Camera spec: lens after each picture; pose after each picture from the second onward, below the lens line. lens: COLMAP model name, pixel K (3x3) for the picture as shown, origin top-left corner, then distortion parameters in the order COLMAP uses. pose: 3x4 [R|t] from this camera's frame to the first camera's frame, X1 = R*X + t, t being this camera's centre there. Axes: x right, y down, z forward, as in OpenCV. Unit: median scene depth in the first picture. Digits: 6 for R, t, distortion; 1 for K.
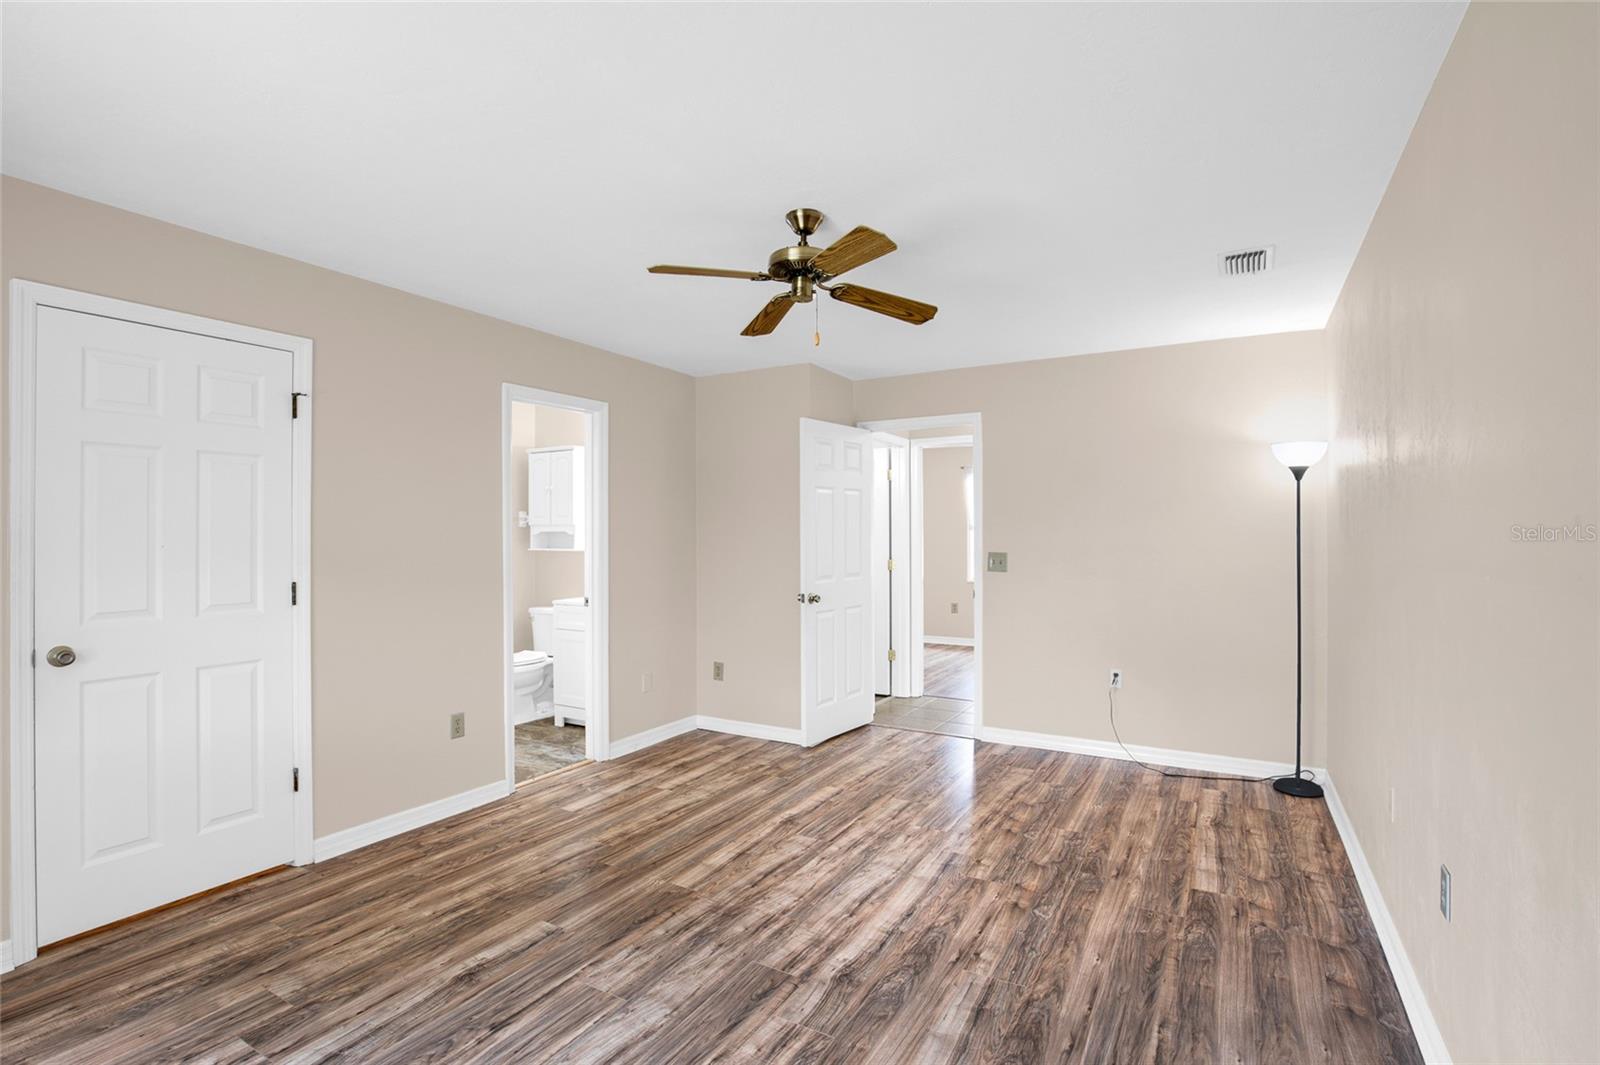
lens RADIAL K [[783.6, 0, 800.0], [0, 783.6, 532.5], [0, 0, 1]] dist [-0.037438, 0.008842]
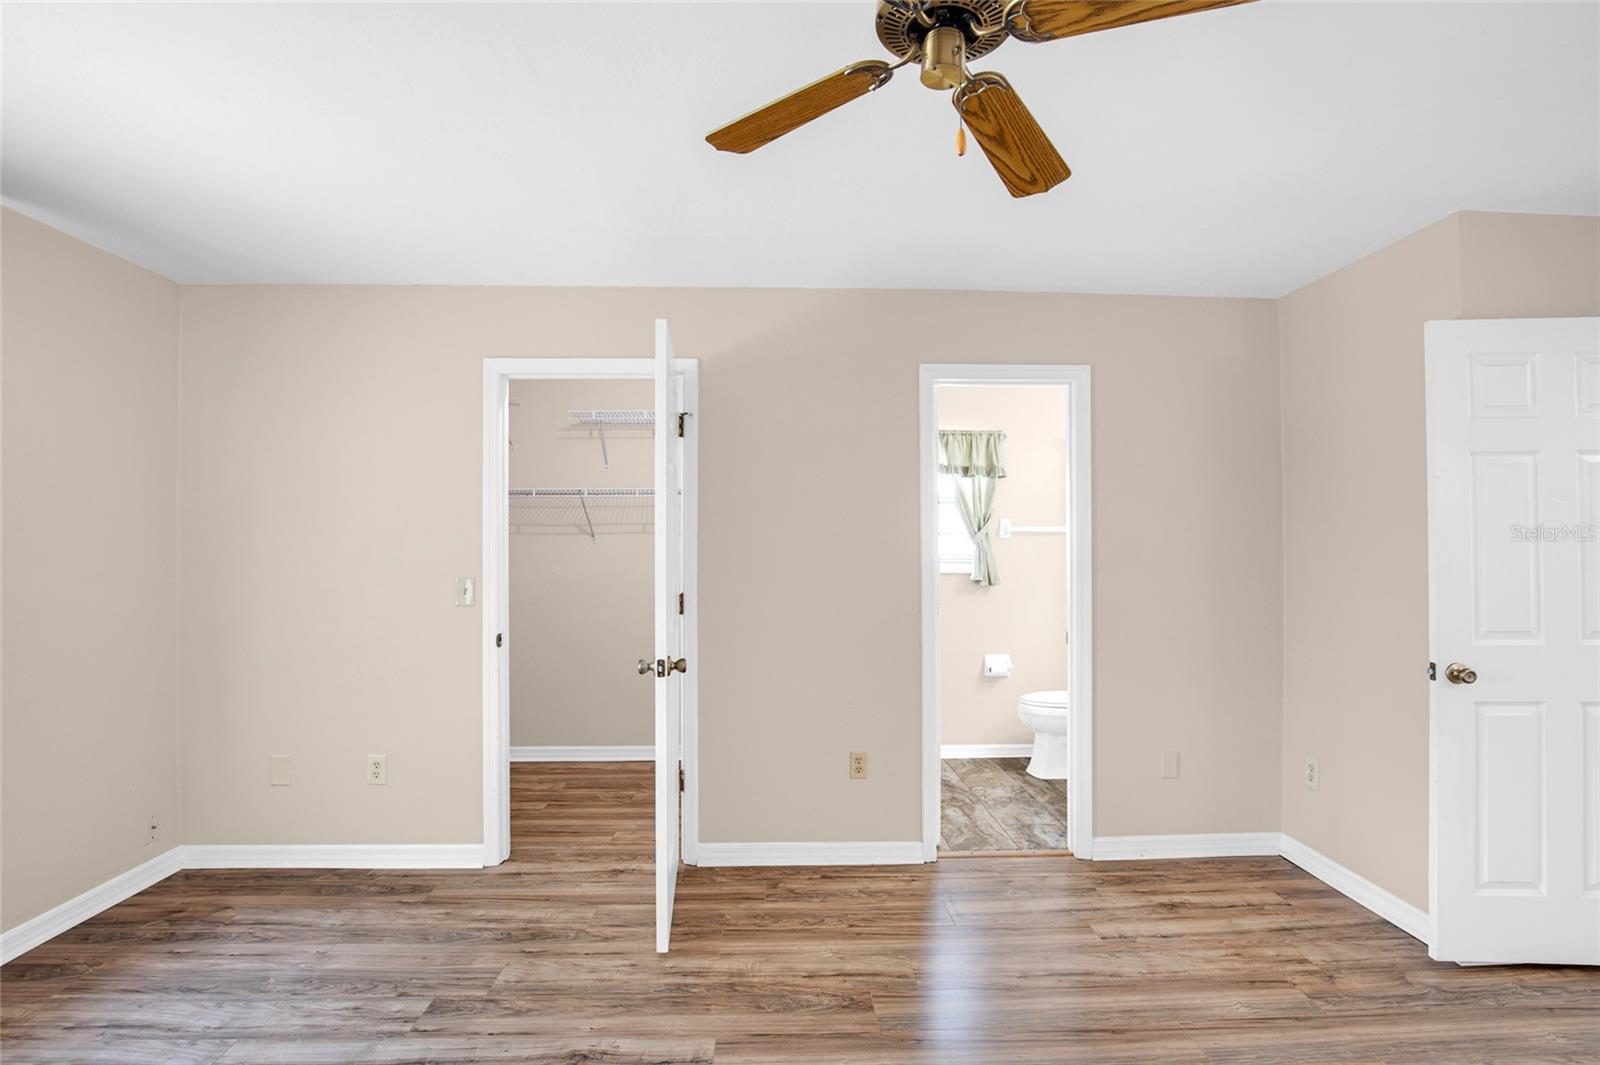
lens RADIAL K [[783.6, 0, 800.0], [0, 783.6, 532.5], [0, 0, 1]] dist [-0.037438, 0.008842]
pose [[0.515899, -0.012310, -0.856561, 0.337498], [0.002672, 0.999915, -0.012761, -0.003676], [0.856645, 0.004295, 0.515888, 0.573595]]
